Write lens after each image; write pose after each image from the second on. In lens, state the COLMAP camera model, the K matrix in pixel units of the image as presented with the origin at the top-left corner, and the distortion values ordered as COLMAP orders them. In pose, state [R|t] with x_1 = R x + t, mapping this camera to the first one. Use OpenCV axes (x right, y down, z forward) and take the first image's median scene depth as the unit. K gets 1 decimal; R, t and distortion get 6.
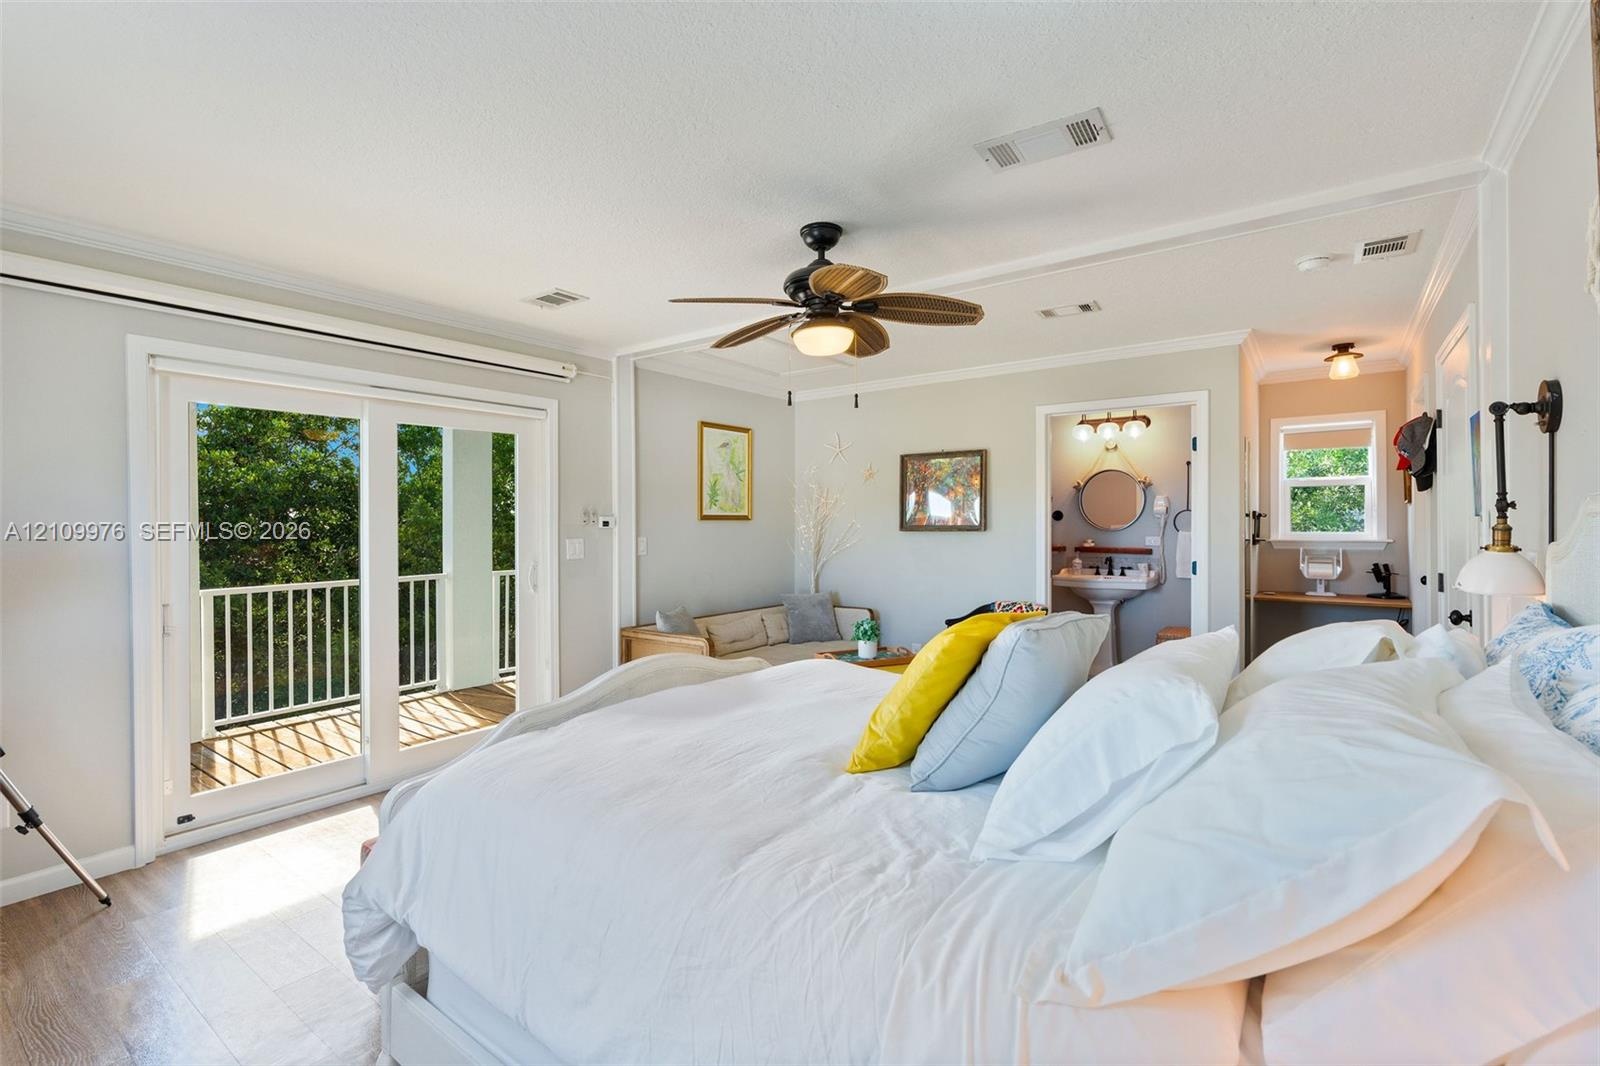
lens RADIAL K [[730.0, 0, 798.5], [0, 730.0, 517.7], [0, 0, 1]] dist [-0.000640, 0.000200]
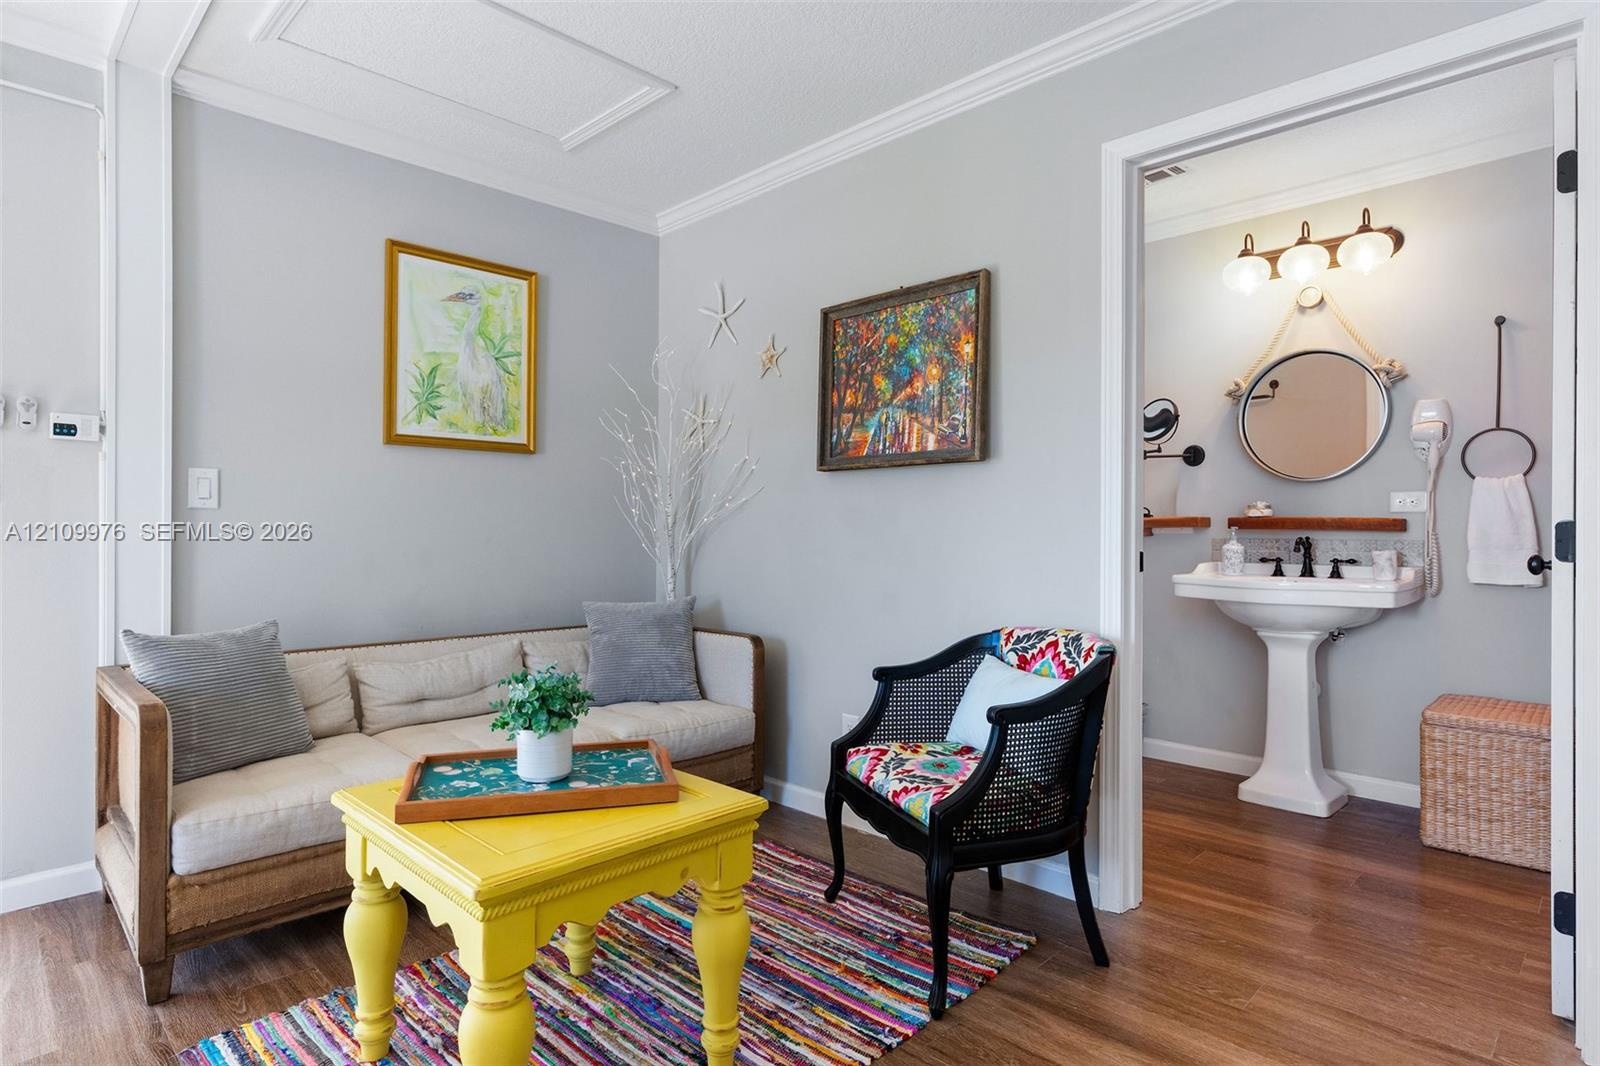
lens RADIAL K [[848.4, 0, 799.6], [0, 848.4, 523.9], [0, 0, 1]] dist [-0.000900, 0.000793]
pose [[0.988659, 0.005733, -0.150068, 0.200486], [-0.005828, 0.999983, -0.000190, 0.049992], [0.150065, 0.001062, 0.988676, 0.443987]]
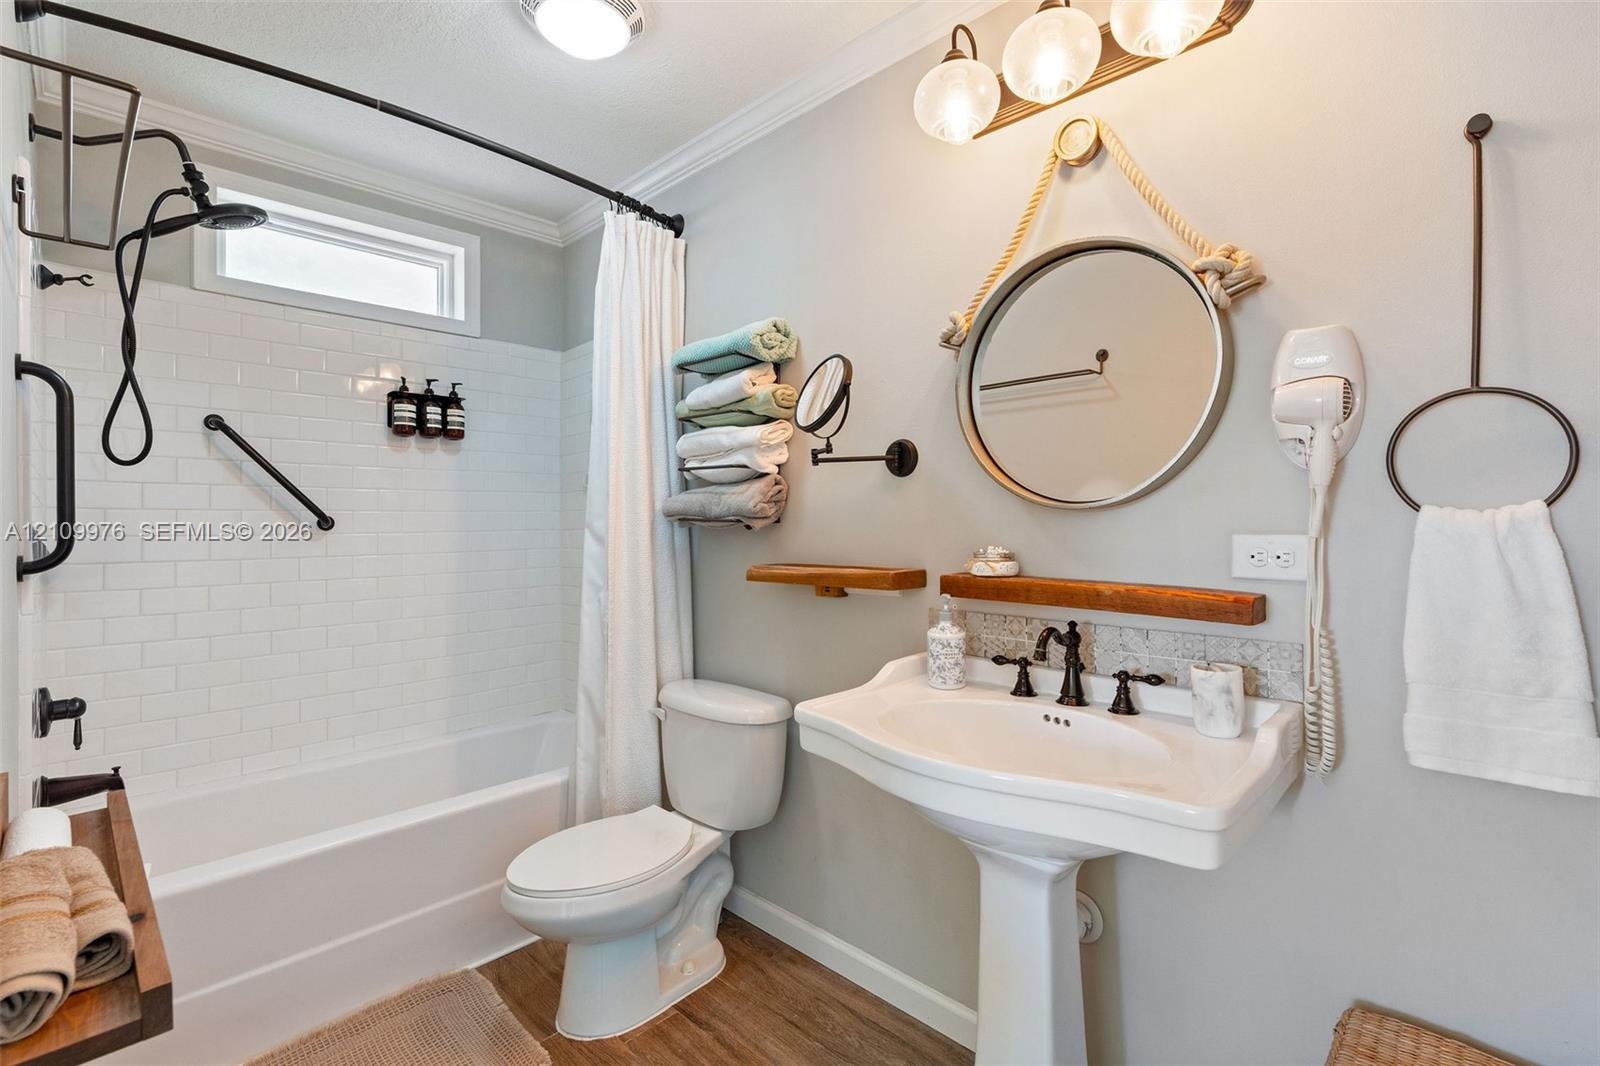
lens RADIAL K [[730.0, 0, 798.5], [0, 730.0, 517.7], [0, 0, 1]] dist [-0.000640, 0.000200]
pose [[0.990008, -0.000858, -0.141008, 0.398732], [0.000854, 1.000000, -0.000084, 0.021792], [0.141008, -0.000037, 0.990008, 0.809713]]
